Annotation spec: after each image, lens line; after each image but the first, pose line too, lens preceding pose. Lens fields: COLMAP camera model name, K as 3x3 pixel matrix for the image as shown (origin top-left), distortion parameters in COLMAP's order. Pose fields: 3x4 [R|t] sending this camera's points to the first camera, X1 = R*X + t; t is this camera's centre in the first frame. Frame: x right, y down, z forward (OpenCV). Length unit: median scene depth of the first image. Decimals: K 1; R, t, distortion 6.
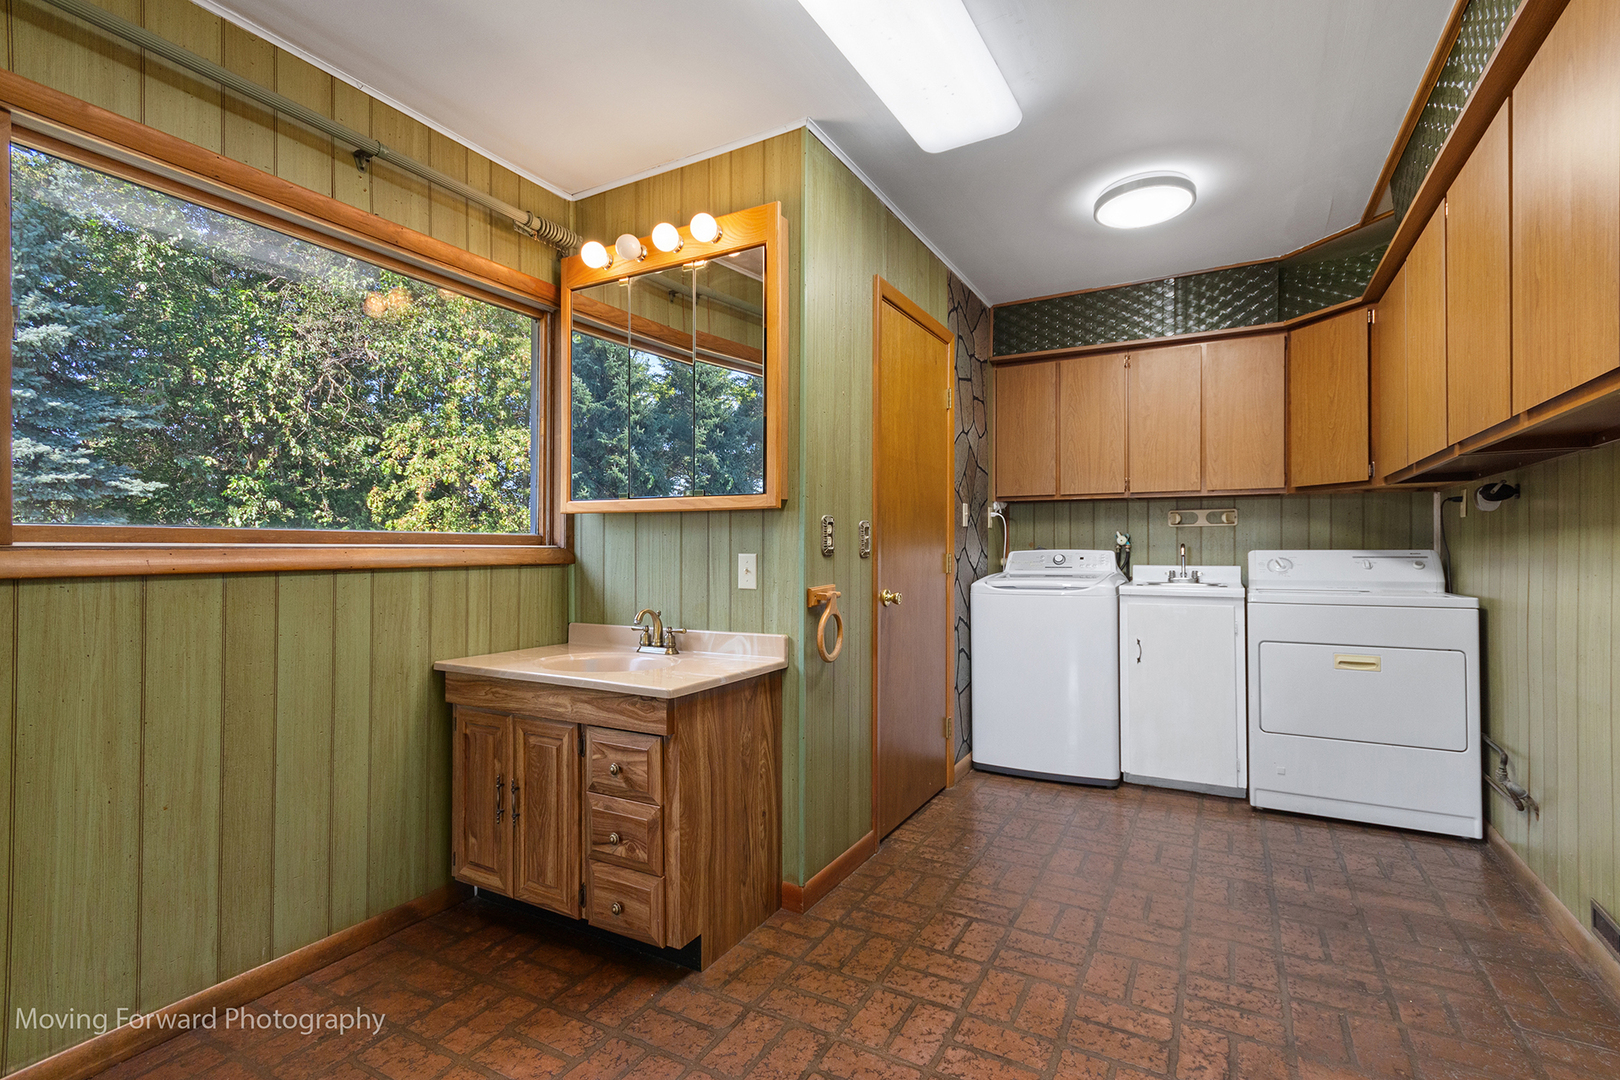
lens RADIAL K [[757.9, 0, 812.0], [0, 757.9, 541.9], [0, 0, 1]] dist [0.009212, 0.000008]
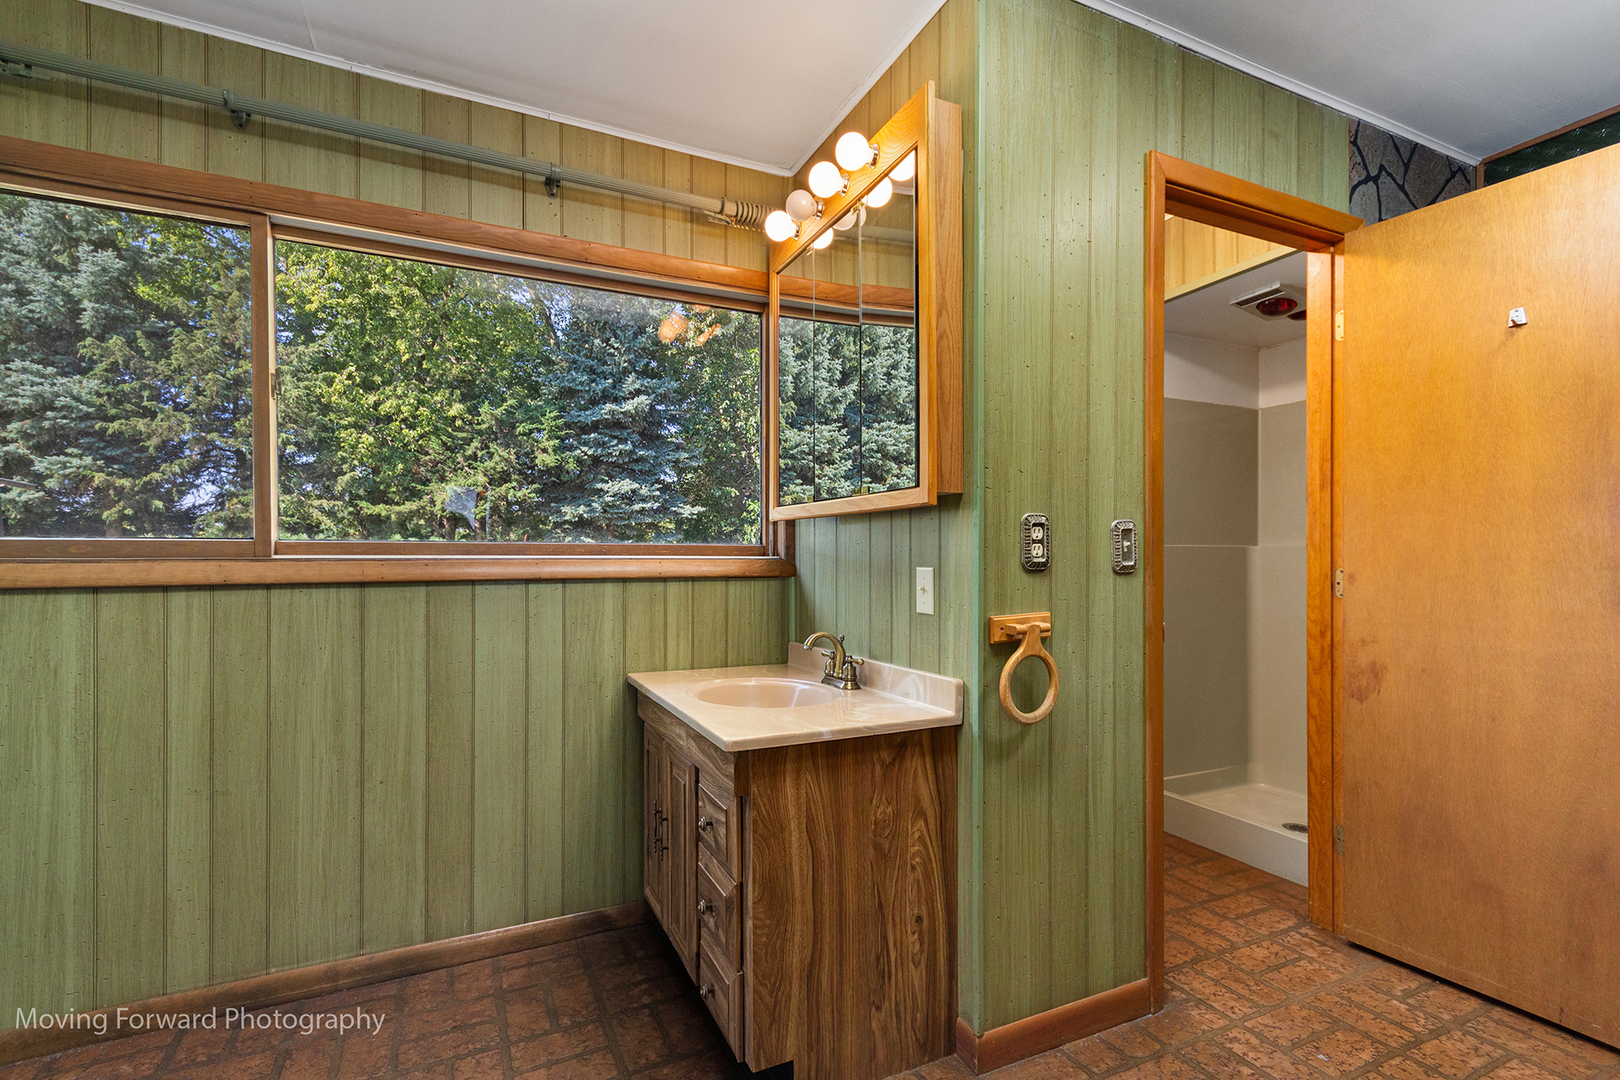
lens RADIAL K [[757.9, 0, 799.3], [0, 757.9, 555.3], [0, 0, 1]] dist [0.009212, 0.000008]
pose [[0.813280, -0.001324, -0.581872, 0.265285], [0.004640, 0.999980, 0.004209, -0.000514], [0.581855, -0.006123, 0.813270, 0.322633]]
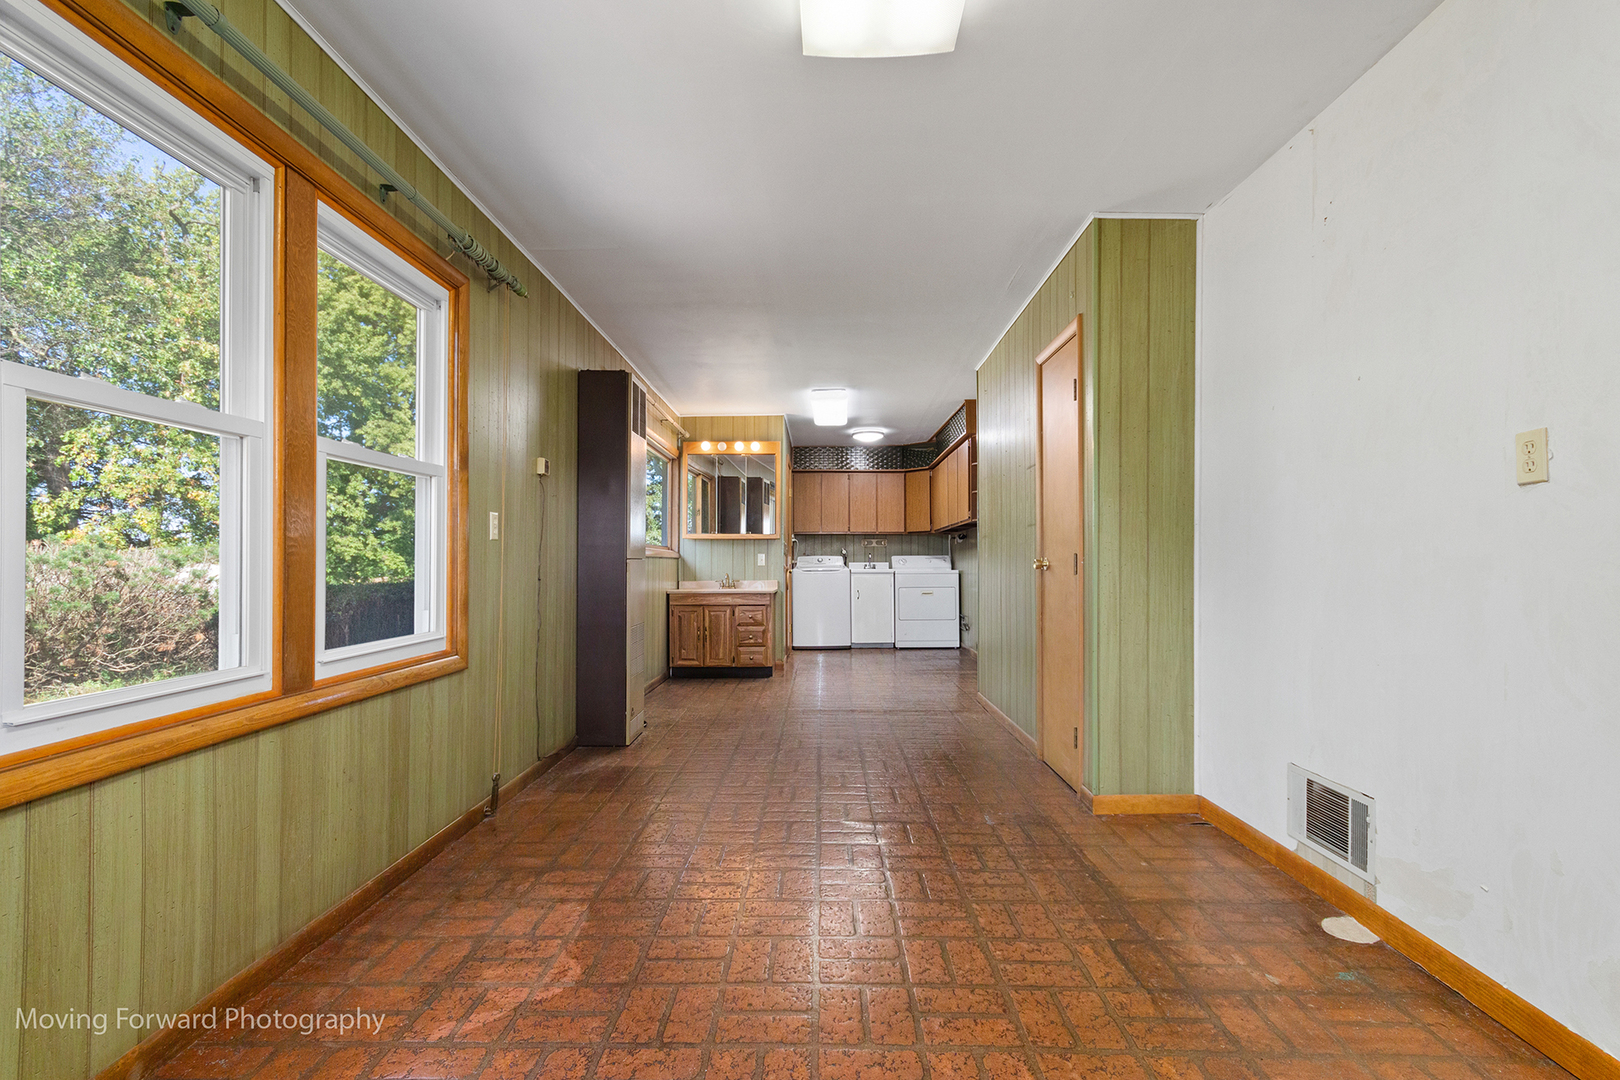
lens RADIAL K [[757.9, 0, 814.7], [0, 757.9, 552.2], [0, 0, 1]] dist [0.009212, 0.000008]
pose [[0.879217, 0.007586, 0.476361, -1.355736], [-0.002233, 0.999928, -0.011803, 0.045355], [-0.476416, 0.009313, 0.879170, -1.745783]]
